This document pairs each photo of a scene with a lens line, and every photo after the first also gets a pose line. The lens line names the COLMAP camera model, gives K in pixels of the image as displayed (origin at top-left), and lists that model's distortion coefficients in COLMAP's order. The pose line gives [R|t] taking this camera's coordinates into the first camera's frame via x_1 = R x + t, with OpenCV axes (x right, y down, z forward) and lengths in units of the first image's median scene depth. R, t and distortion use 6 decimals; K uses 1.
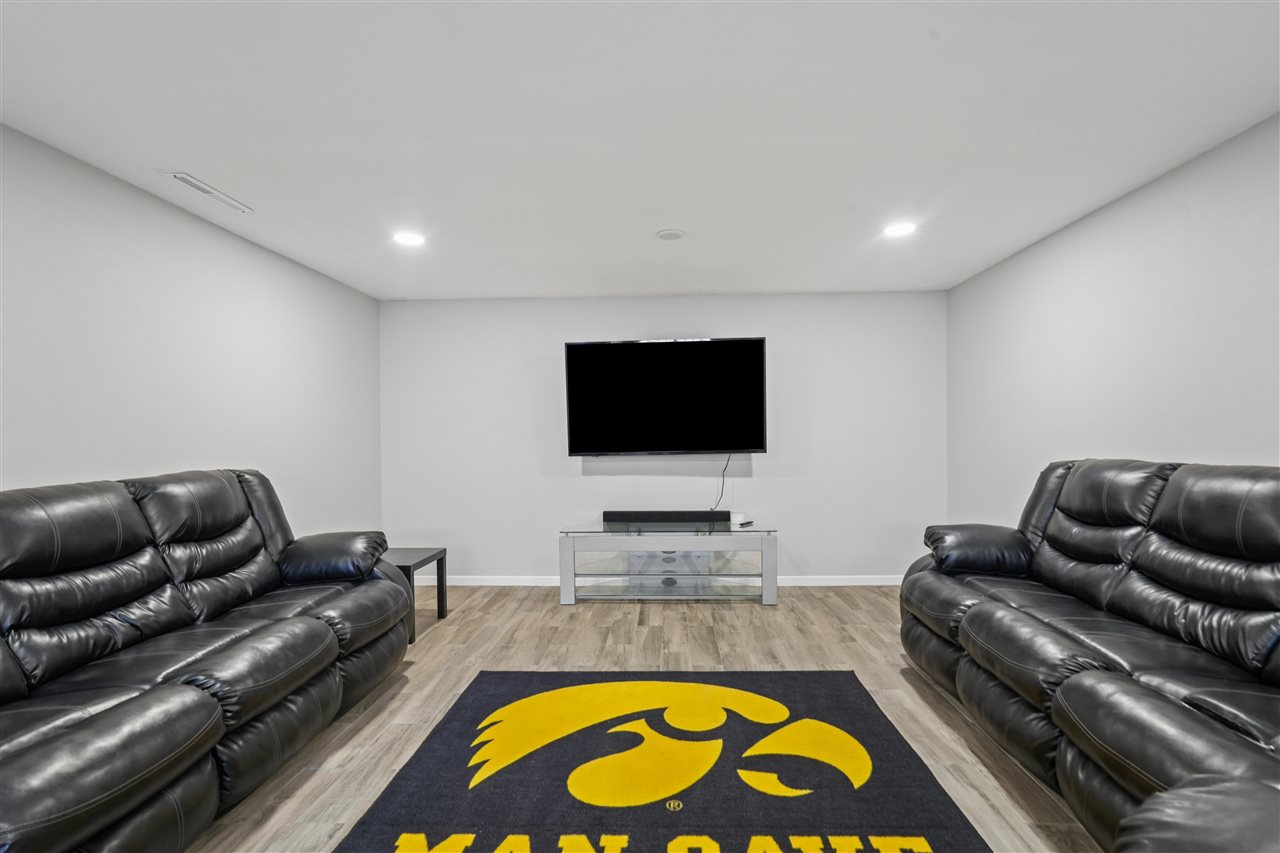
lens RADIAL K [[577.6, 0, 642.2], [0, 577.6, 429.2], [0, 0, 1]] dist [-0.002773, 0.001088]
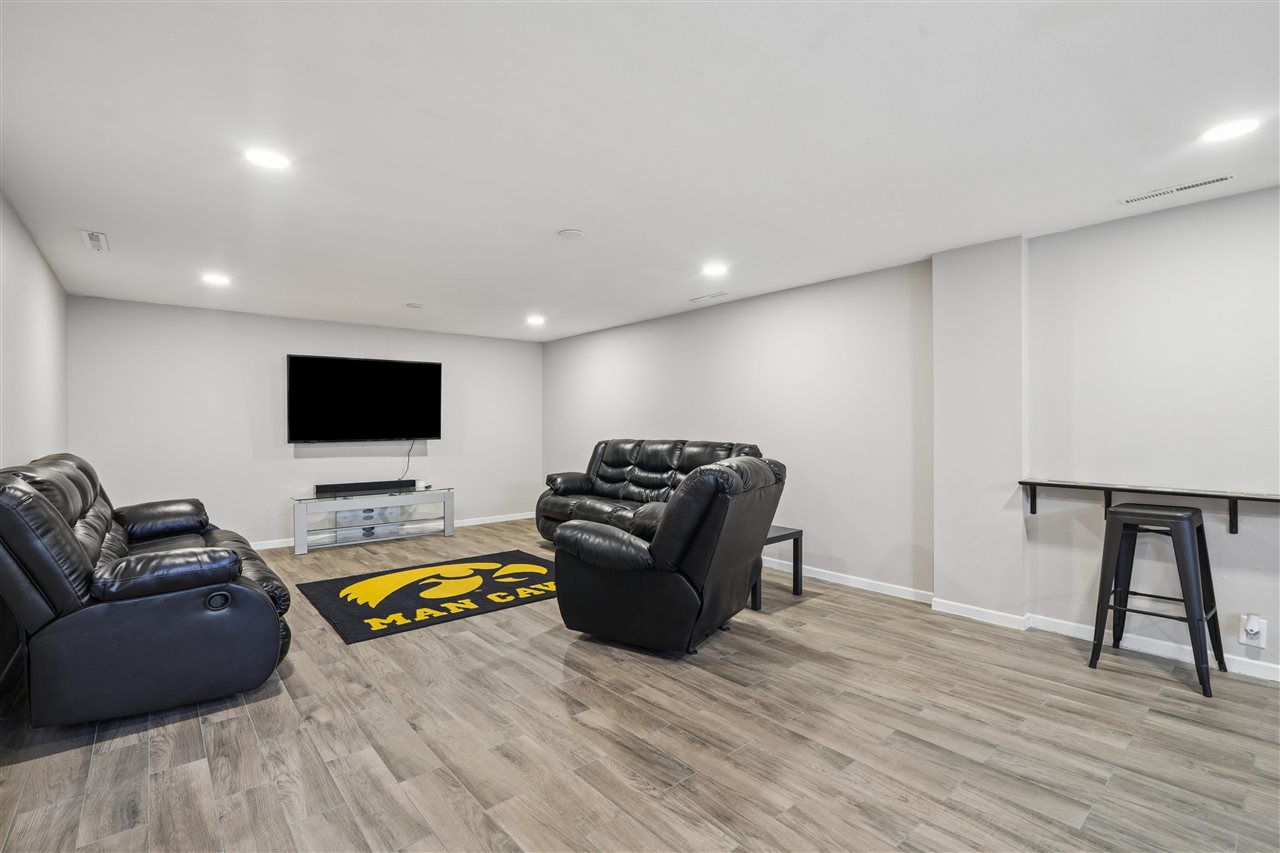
lens RADIAL K [[579.6, 0, 643.4], [0, 579.6, 422.9], [0, 0, 1]] dist [-0.004313, 0.000280]
pose [[0.729591, 0.016054, 0.683695, -0.688963], [-0.015321, 0.999857, -0.007128, 0.003520], [-0.683712, -0.005274, 0.729733, -0.724859]]
